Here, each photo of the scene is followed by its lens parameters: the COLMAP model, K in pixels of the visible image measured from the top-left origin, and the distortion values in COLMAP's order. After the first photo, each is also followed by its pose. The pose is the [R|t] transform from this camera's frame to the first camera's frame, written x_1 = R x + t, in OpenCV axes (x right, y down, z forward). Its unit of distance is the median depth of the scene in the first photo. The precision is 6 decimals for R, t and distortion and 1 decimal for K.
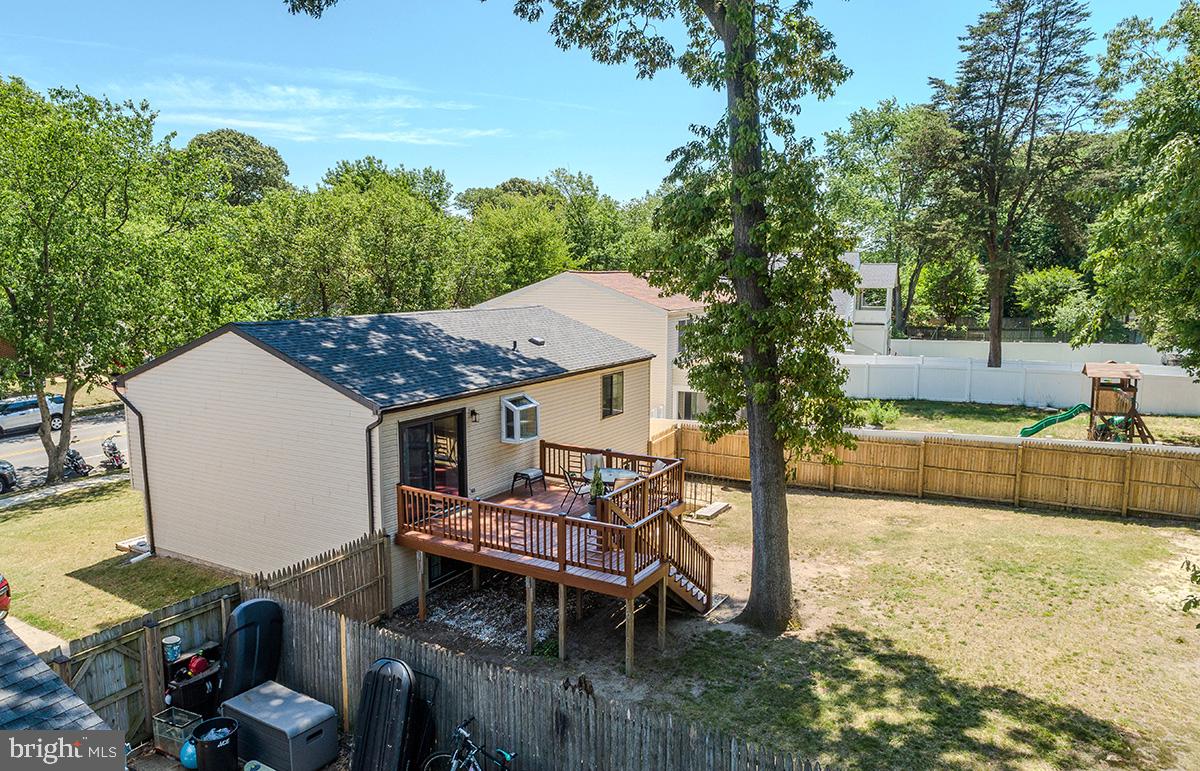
lens RADIAL K [[783.4, 0, 585.9], [0, 783.4, 382.6], [0, 0, 1]] dist [-0.000232, -0.000389]
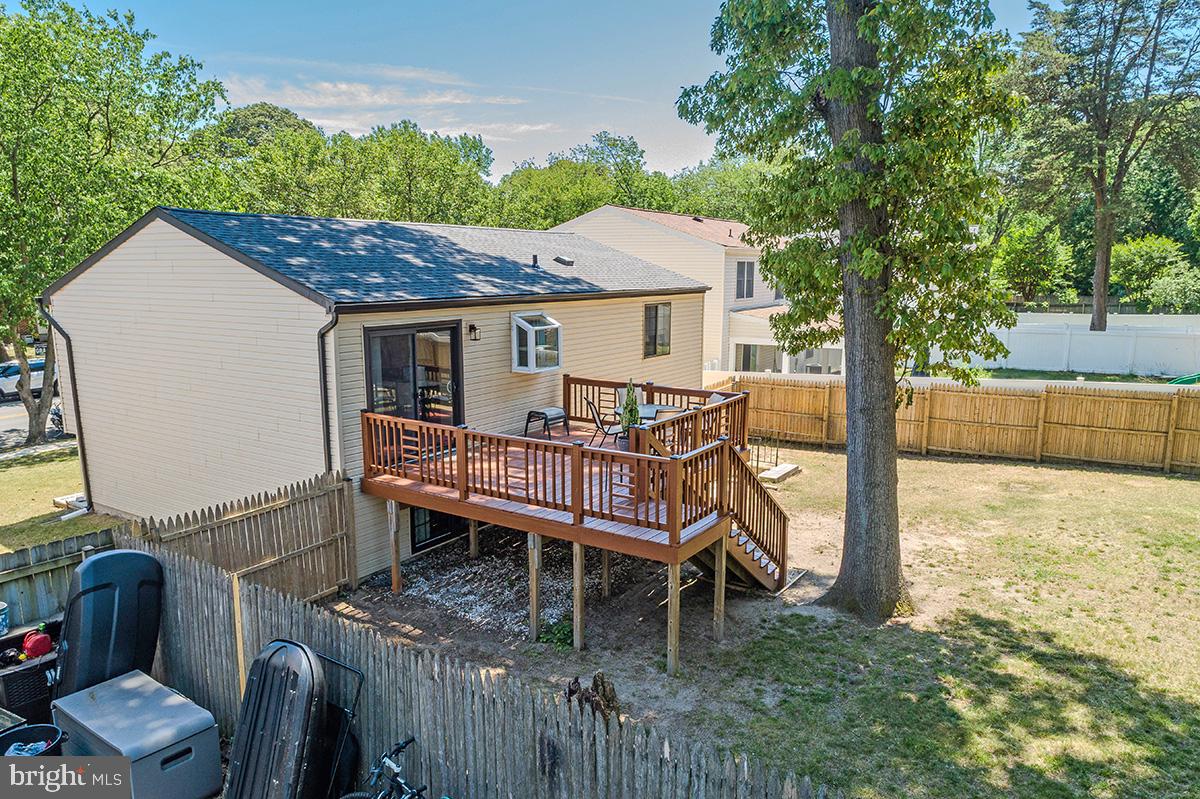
lens RADIAL K [[805.4, 0, 600.0], [0, 805.4, 399.5], [0, 0, 1]] dist [-0.002255, 0.004050]
pose [[0.999064, 0.009520, -0.042196, 0.016852], [-0.007948, 0.999274, 0.037267, 0.091158], [0.042521, -0.036897, 0.998414, 0.255745]]
